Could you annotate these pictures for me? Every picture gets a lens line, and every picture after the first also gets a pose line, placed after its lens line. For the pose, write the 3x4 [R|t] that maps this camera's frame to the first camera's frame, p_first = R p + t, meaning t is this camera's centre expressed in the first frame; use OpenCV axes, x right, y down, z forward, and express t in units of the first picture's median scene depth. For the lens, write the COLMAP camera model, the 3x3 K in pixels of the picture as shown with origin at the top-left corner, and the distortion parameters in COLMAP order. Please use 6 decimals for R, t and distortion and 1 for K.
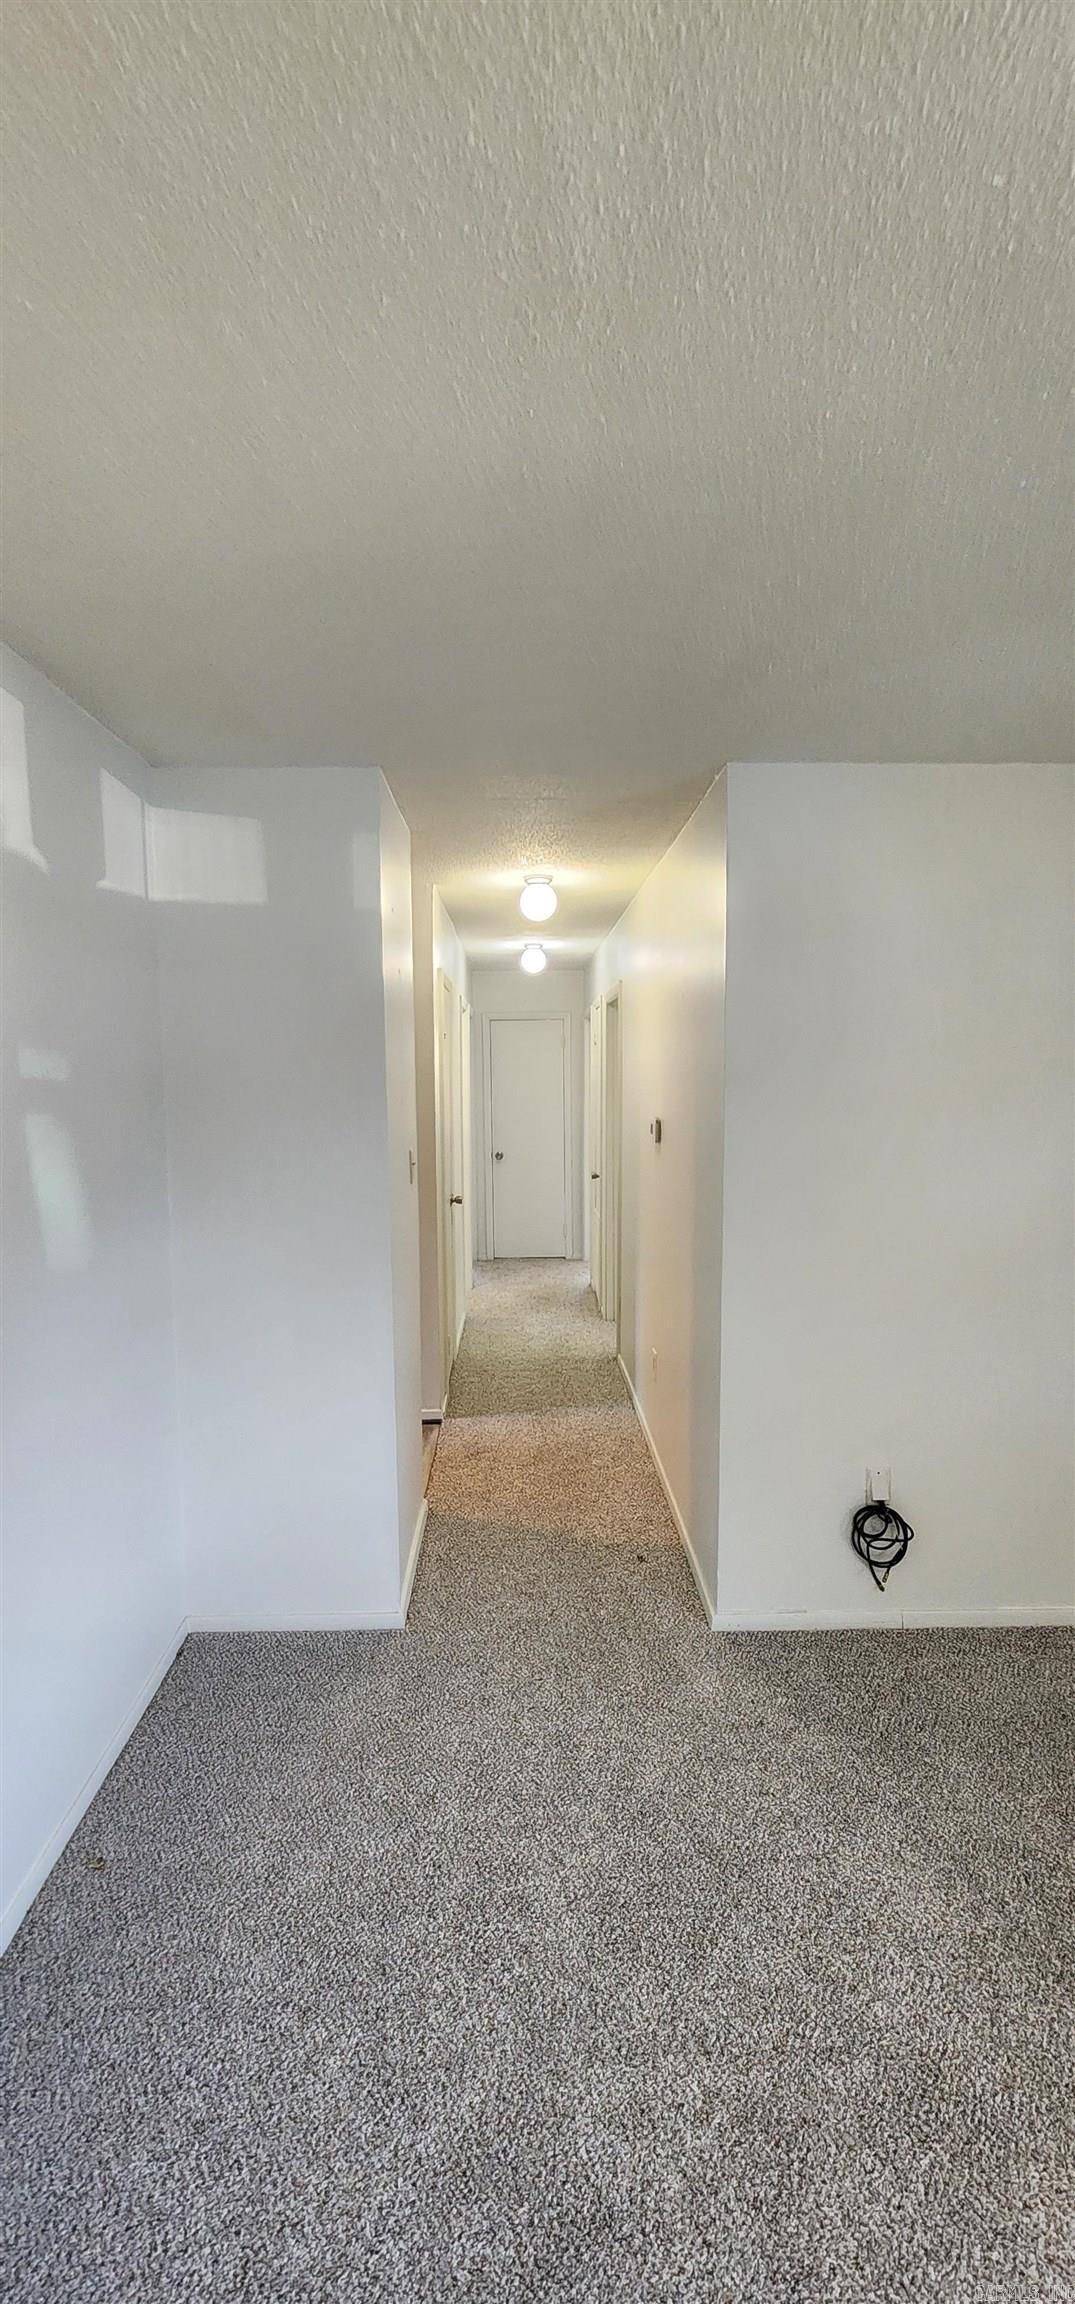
lens RADIAL K [[928.2, 0, 537.5], [0, 928.2, 1152.0], [0, 0, 1]] dist [0.000955, 0.000067]
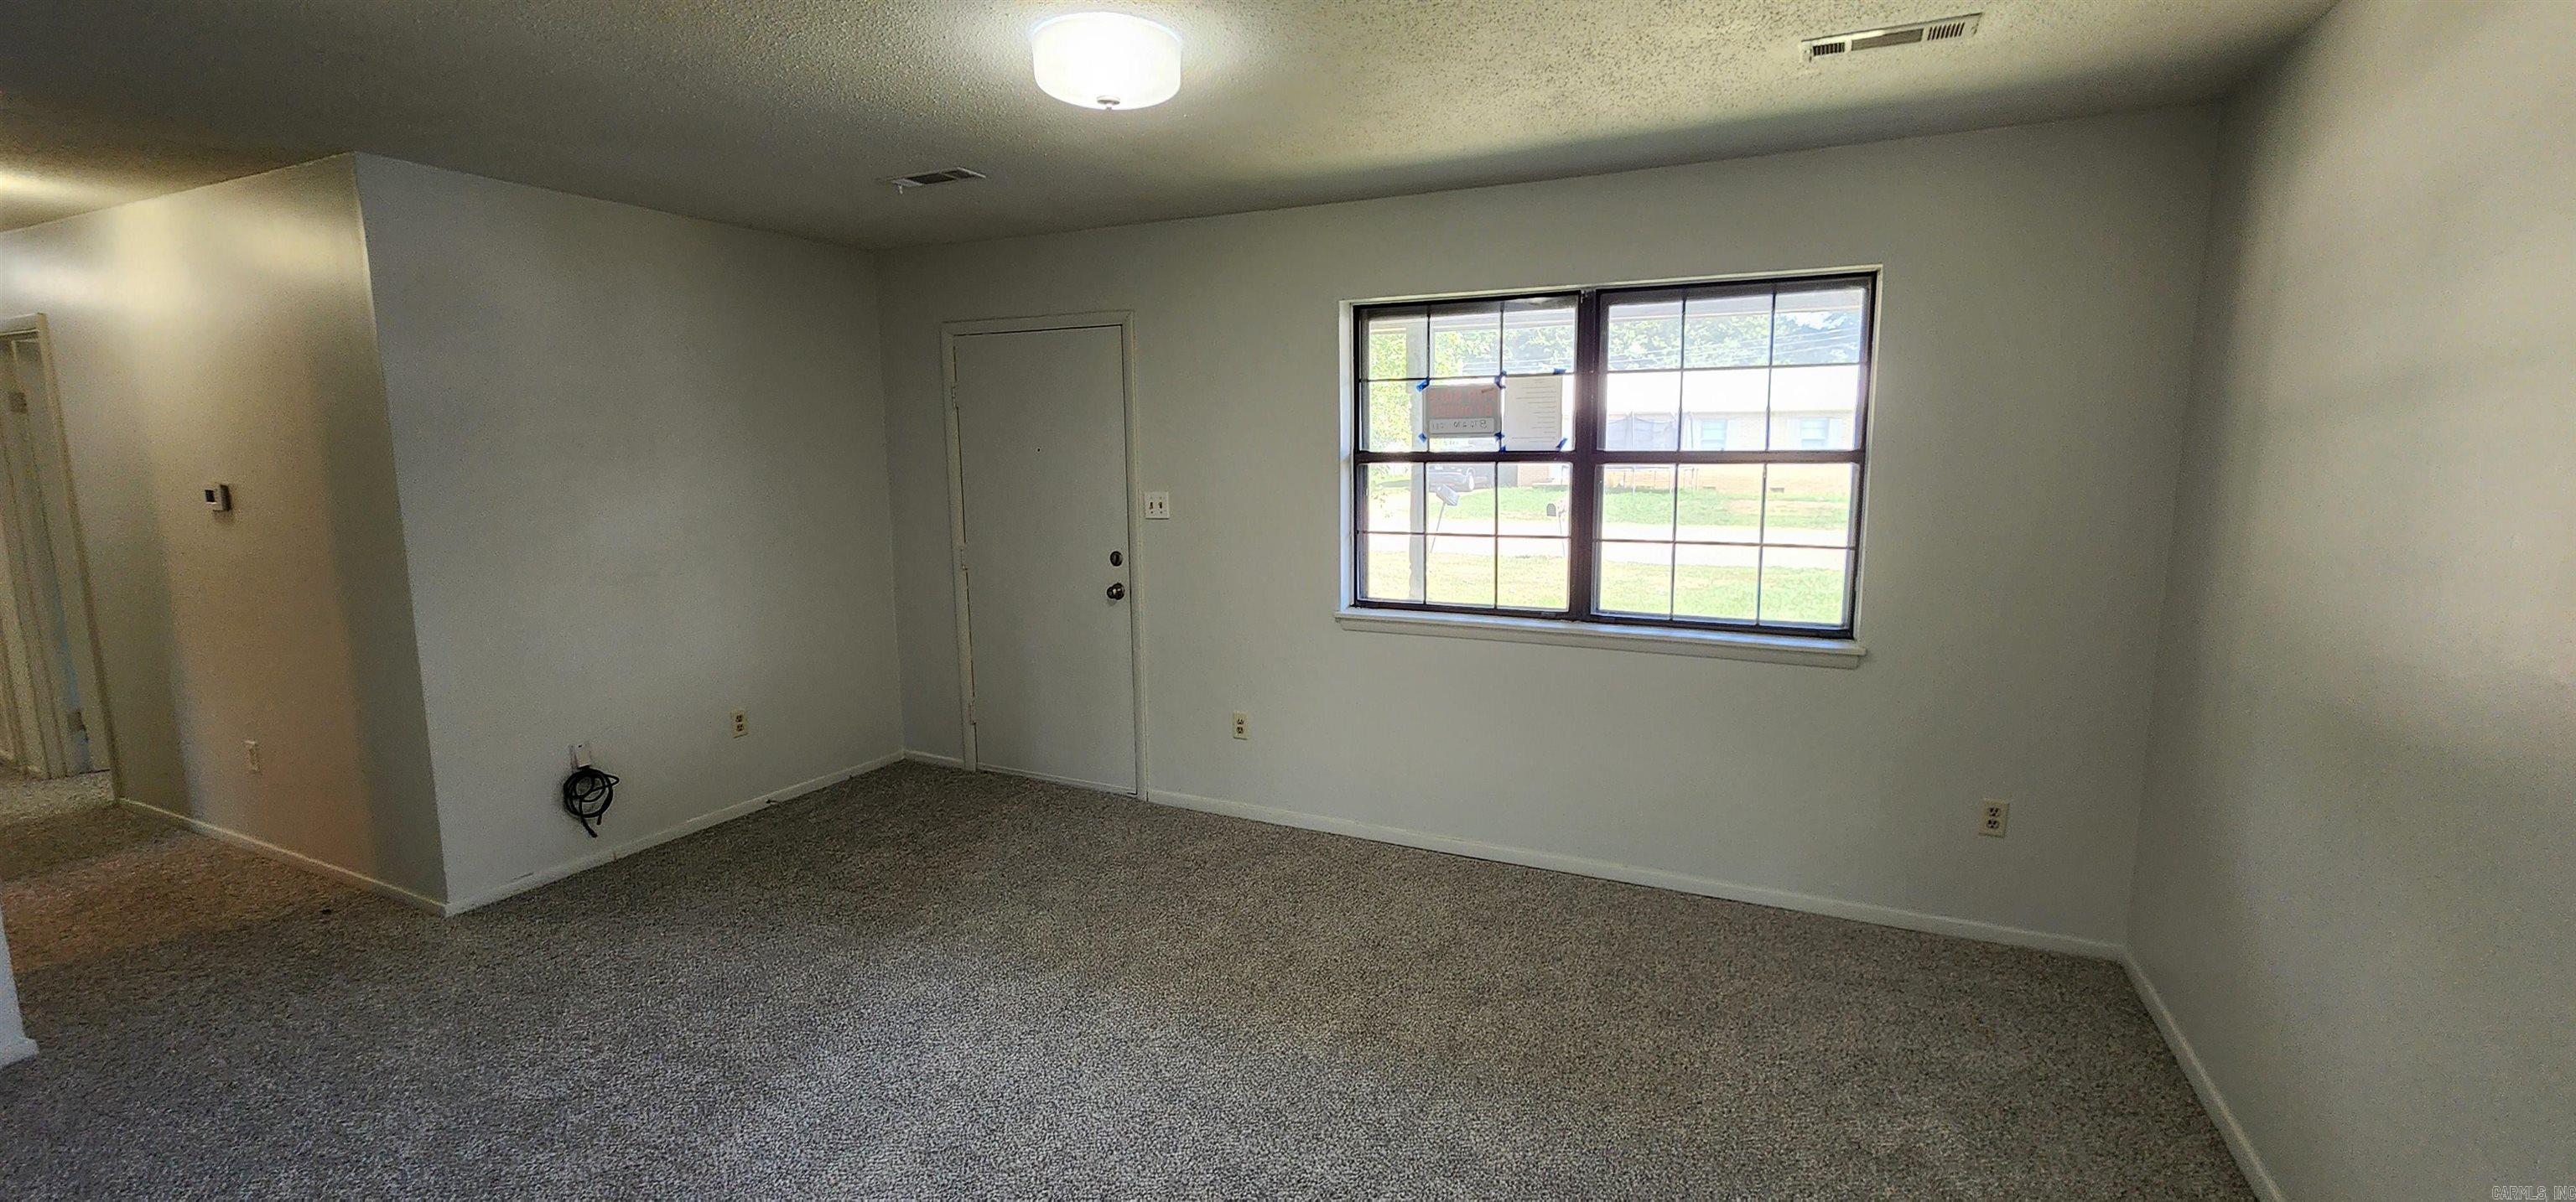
lens RADIAL K [[880.5, 0, 1288.0], [0, 880.5, 601.0], [0, 0, 1]] dist [-0.024997, 0.000028]
pose [[0.386910, -0.130930, 0.912775, -0.325655], [0.059532, 0.991350, 0.116966, 0.060758], [-0.920194, 0.009084, 0.391358, -0.383354]]
